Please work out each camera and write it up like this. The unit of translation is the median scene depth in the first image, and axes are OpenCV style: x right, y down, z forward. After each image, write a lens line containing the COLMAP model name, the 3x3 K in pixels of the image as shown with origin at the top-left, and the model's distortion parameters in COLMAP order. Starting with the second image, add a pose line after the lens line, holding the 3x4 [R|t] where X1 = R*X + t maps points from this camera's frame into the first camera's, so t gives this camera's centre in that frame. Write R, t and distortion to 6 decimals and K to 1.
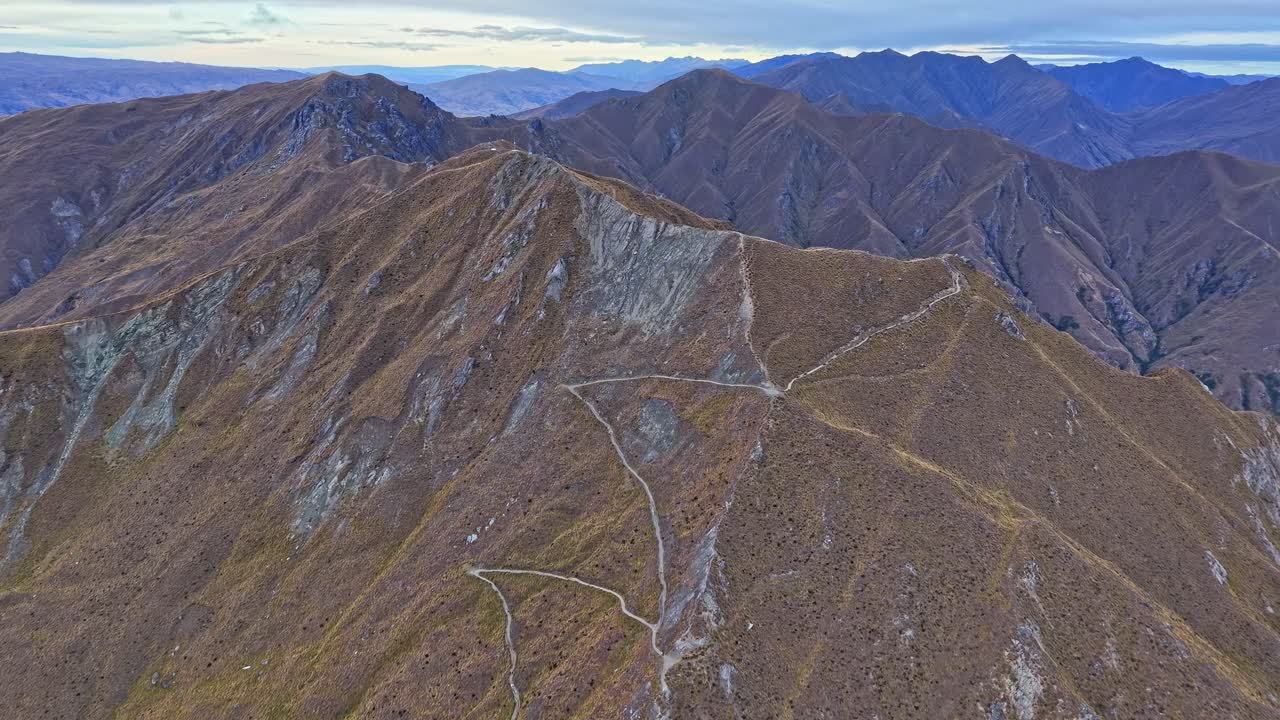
lens RADIAL K [[926.3, 0, 640.0], [0, 926.3, 360.0], [0, 0, 1]] dist [0.043977, -0.054350]
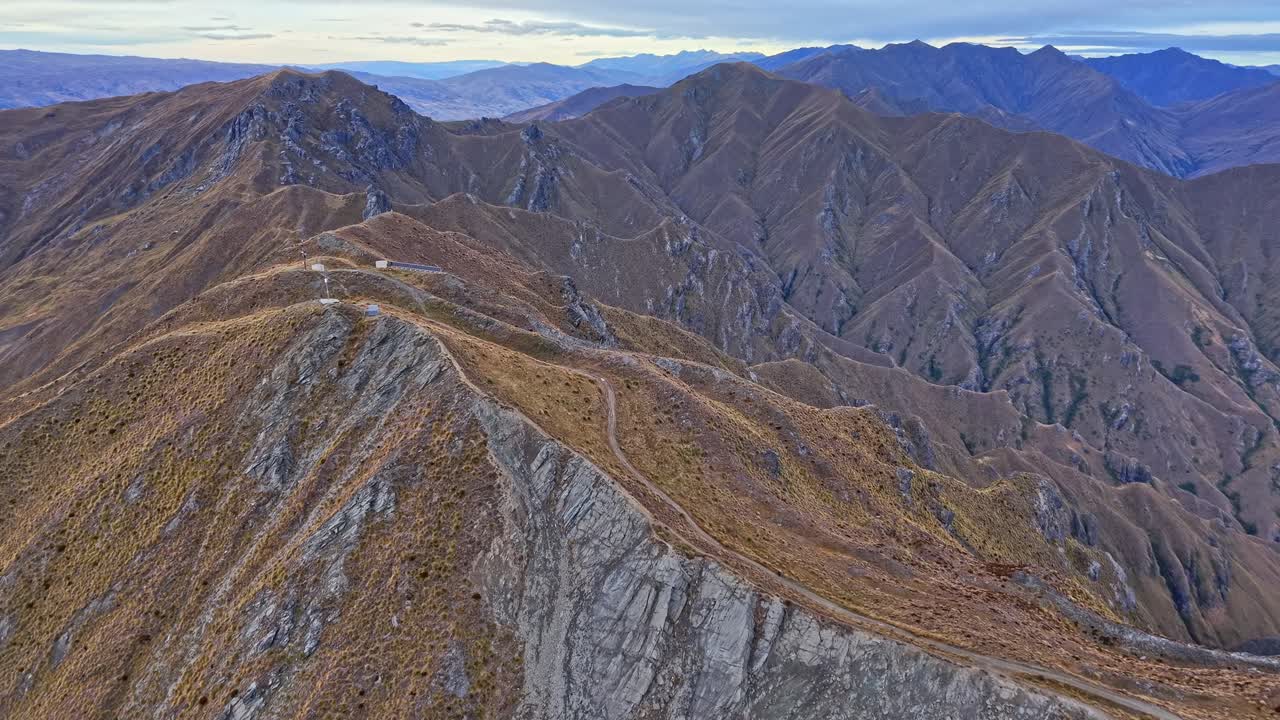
lens RADIAL K [[926.3, 0, 640.0], [0, 926.3, 360.0], [0, 0, 1]] dist [0.043977, -0.054350]
pose [[0.999898, -0.001225, -0.014246, -0.011387], [0.001306, 0.999983, 0.005674, -0.202347], [0.014239, -0.005692, 0.999882, 0.641170]]
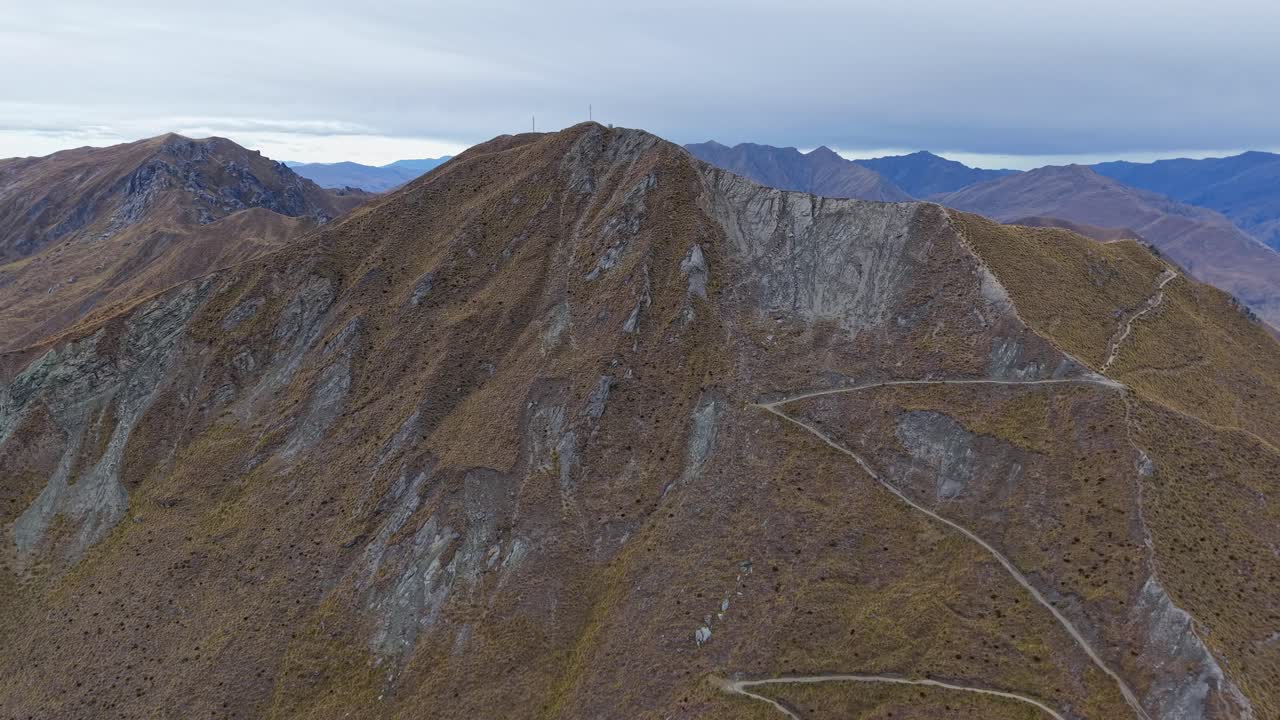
lens RADIAL K [[918.1, 0, 640.0], [0, 918.1, 360.0], [0, 0, 1]] dist [0.074862, -0.082796]
pose [[0.981430, -0.039141, 0.187786, -0.242791], [0.057055, 0.994219, -0.090955, 0.042490], [-0.183141, 0.099980, 0.977990, 0.261651]]
